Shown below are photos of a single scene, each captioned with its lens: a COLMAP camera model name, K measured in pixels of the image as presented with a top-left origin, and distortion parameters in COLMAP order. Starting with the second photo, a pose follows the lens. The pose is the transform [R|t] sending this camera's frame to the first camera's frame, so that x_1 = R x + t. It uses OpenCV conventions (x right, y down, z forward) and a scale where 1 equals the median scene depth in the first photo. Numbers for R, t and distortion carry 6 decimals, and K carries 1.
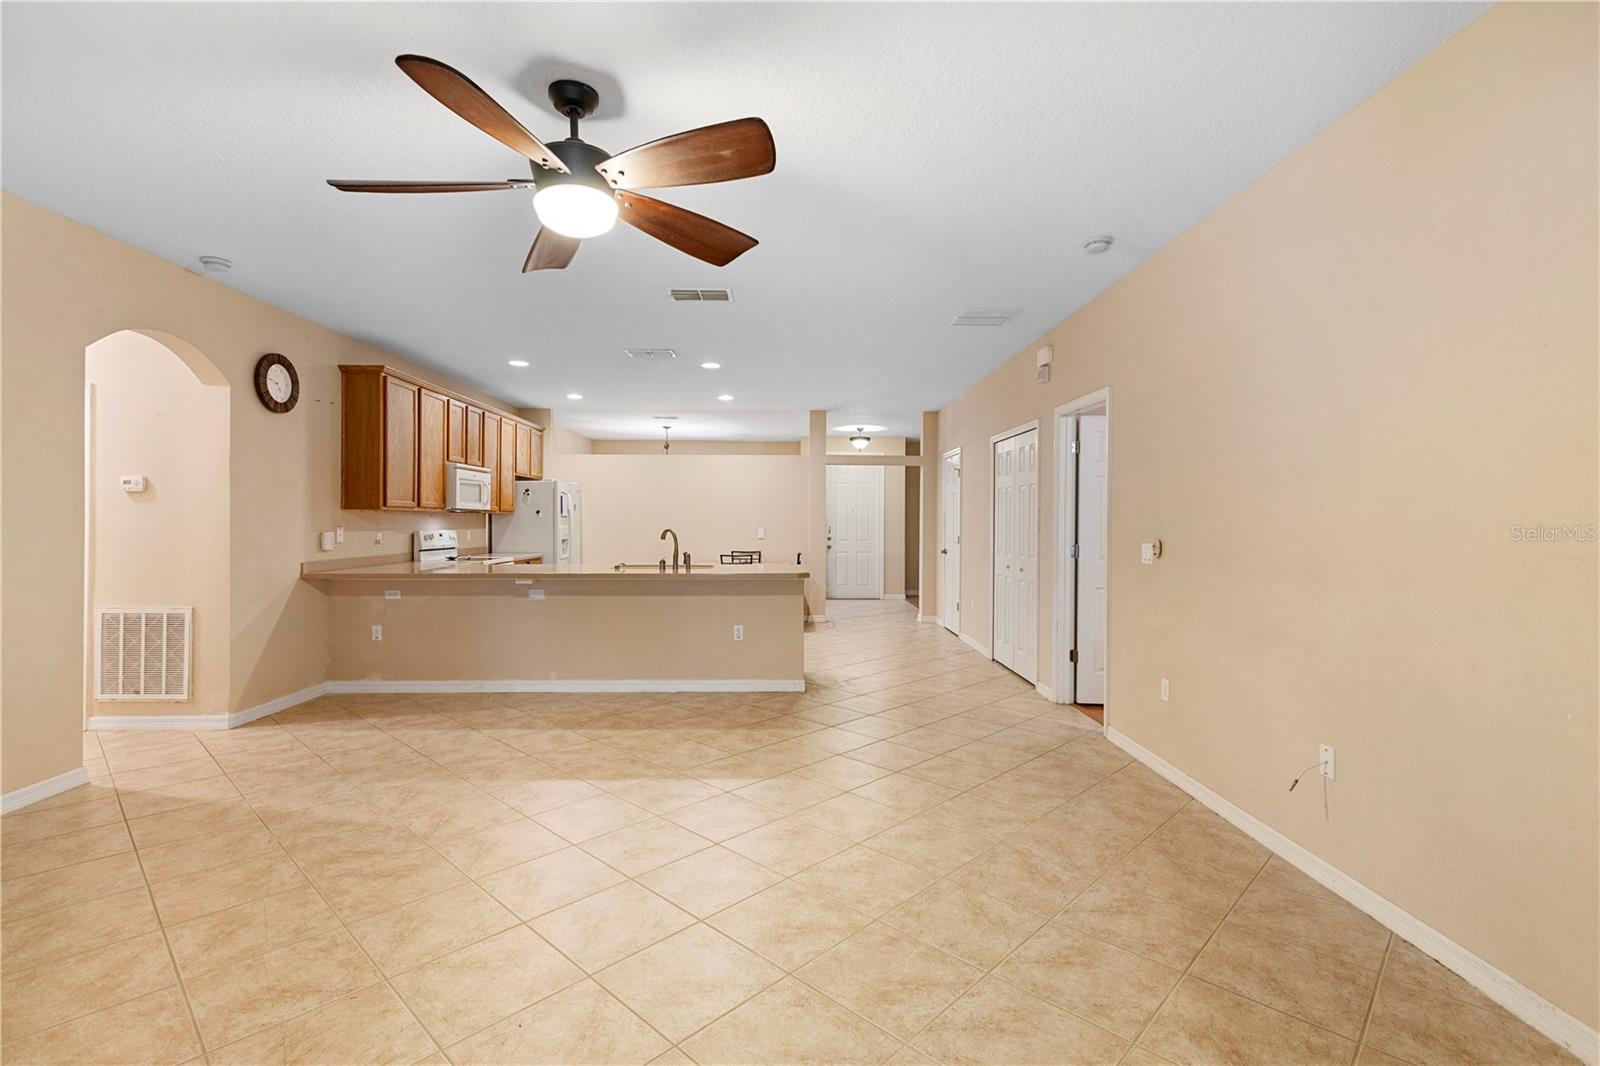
lens RADIAL K [[737.9, 0, 795.2], [0, 737.9, 523.6], [0, 0, 1]] dist [0.015450, -0.000414]
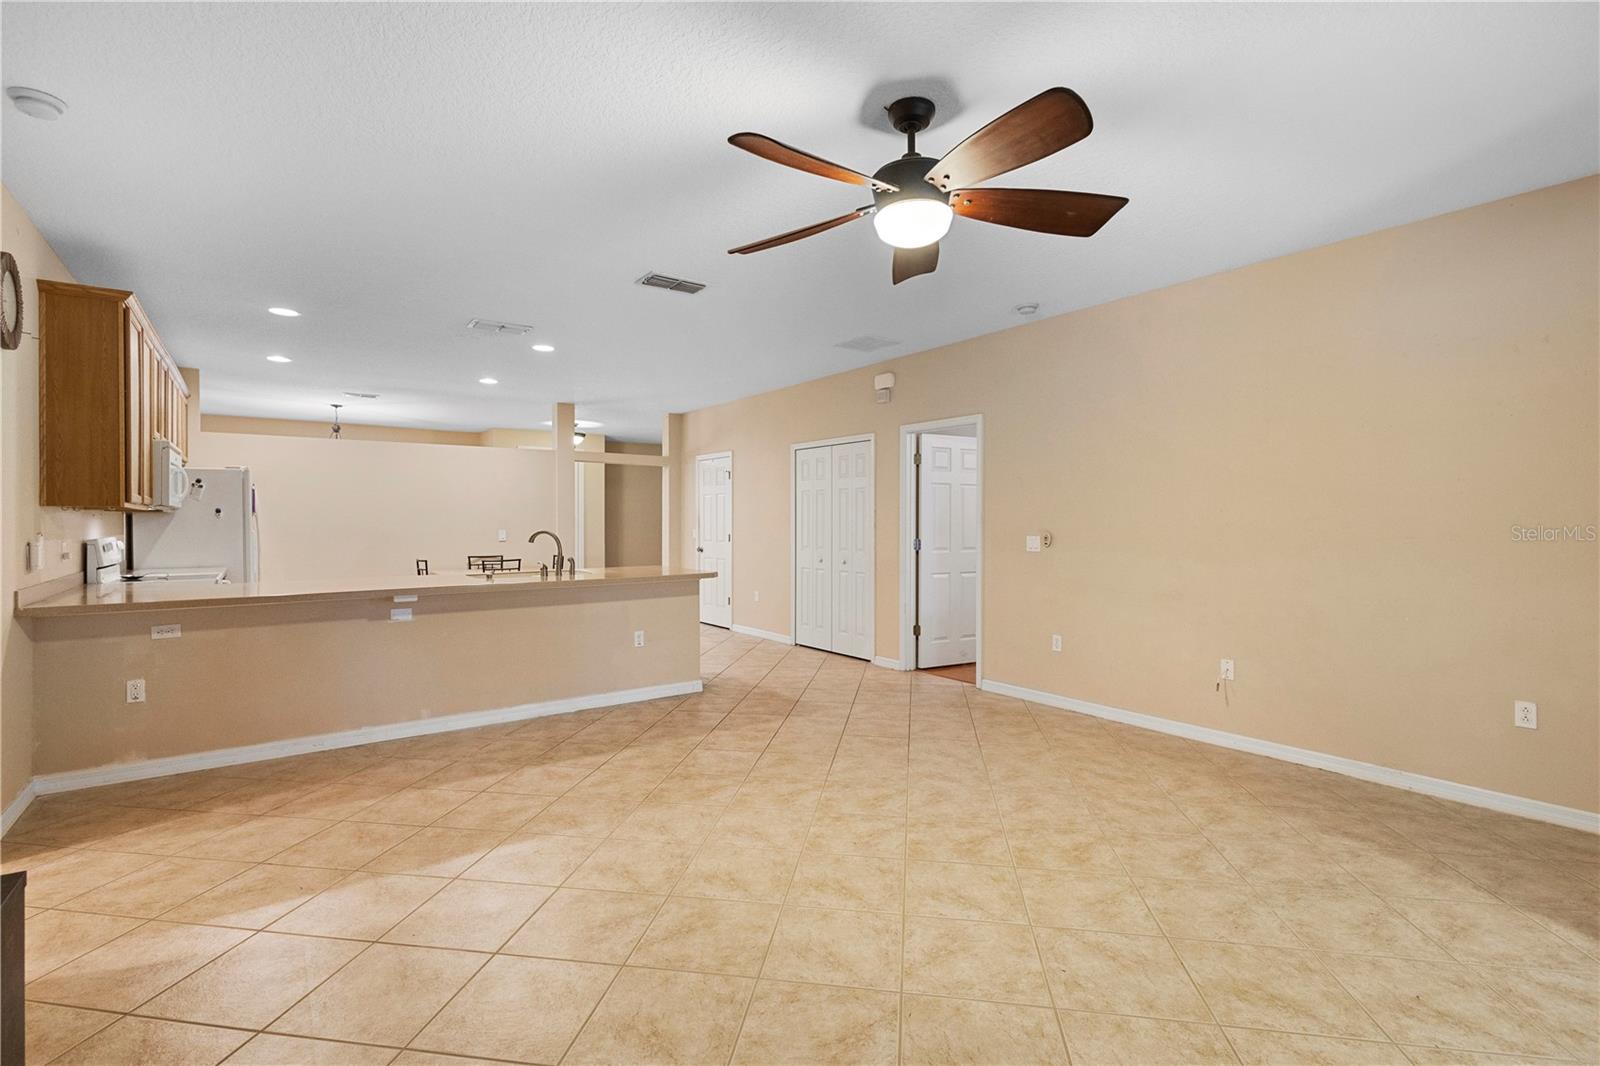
lens RADIAL K [[740.9, 0, 793.6], [0, 740.9, 522.8], [0, 0, 1]] dist [0.010549, -0.000770]
pose [[0.822091, -0.006579, 0.569318, -0.407438], [0.006525, 0.999976, 0.002134, -0.001871], [-0.569318, 0.001960, 0.822115, 0.093296]]
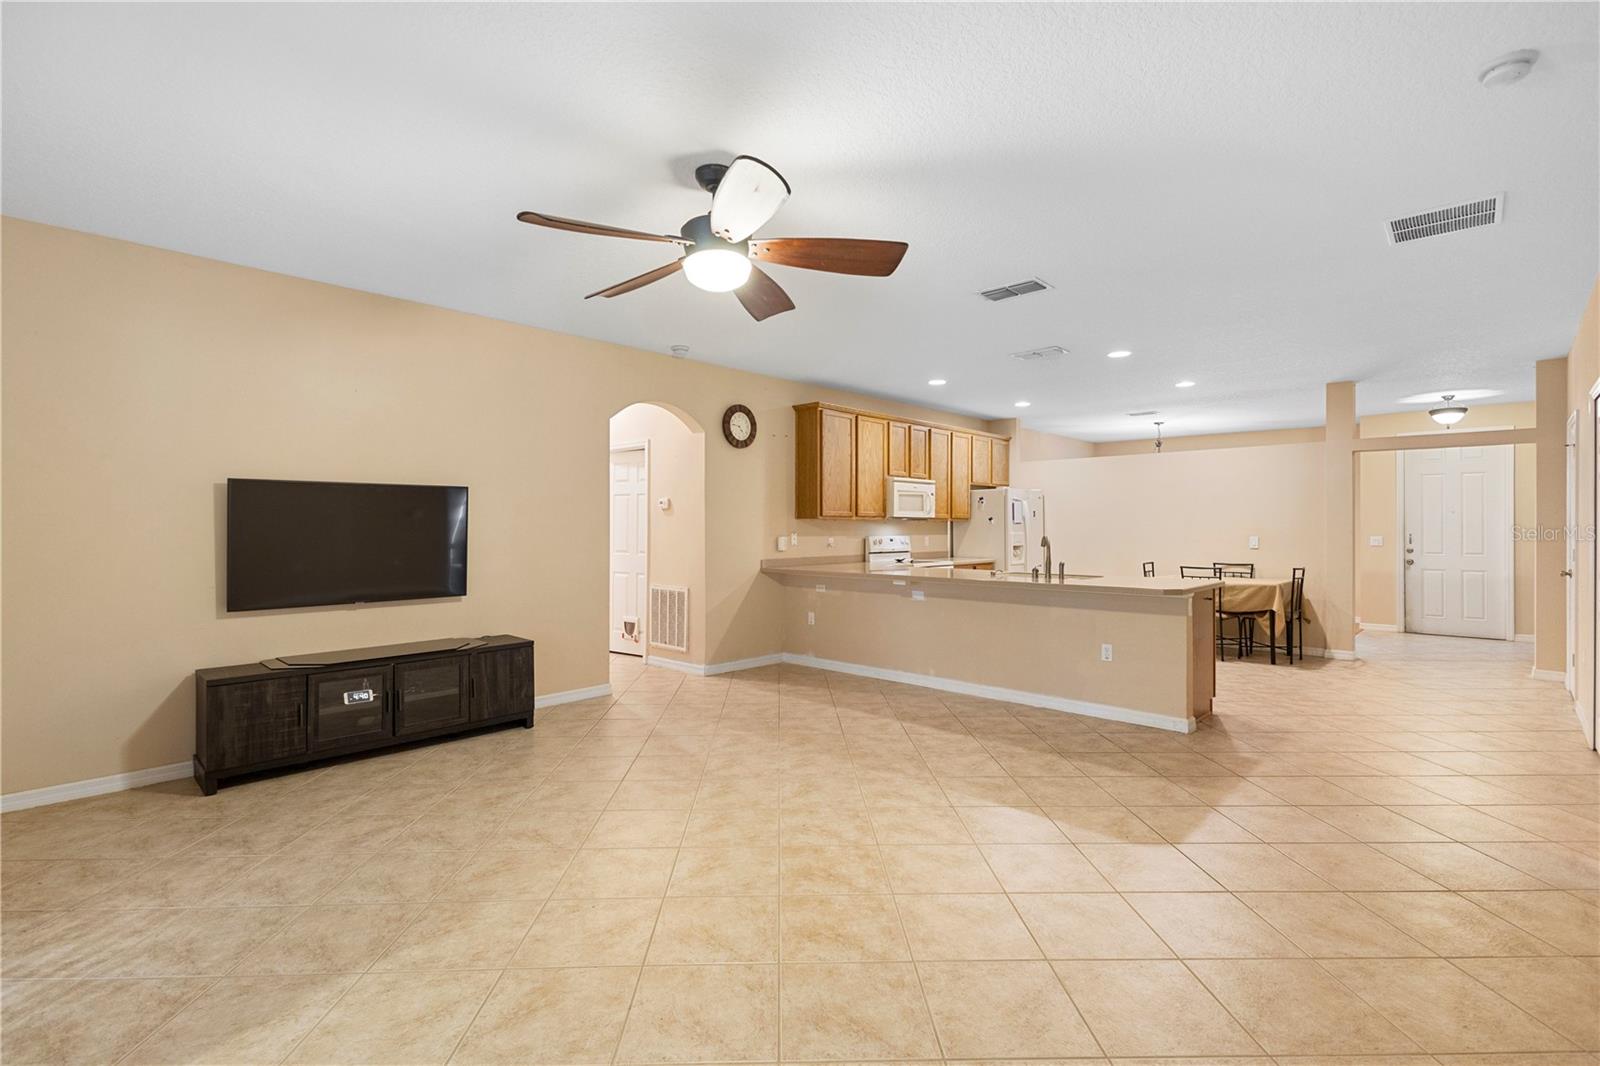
lens RADIAL K [[735.9, 0, 800.7], [0, 735.9, 527.6], [0, 0, 1]] dist [0.009965, 0.000224]
pose [[0.717318, -0.002406, -0.696742, 0.249286], [0.000021, 0.999994, -0.003432, 0.000002], [0.696746, 0.002447, 0.717314, 0.093818]]
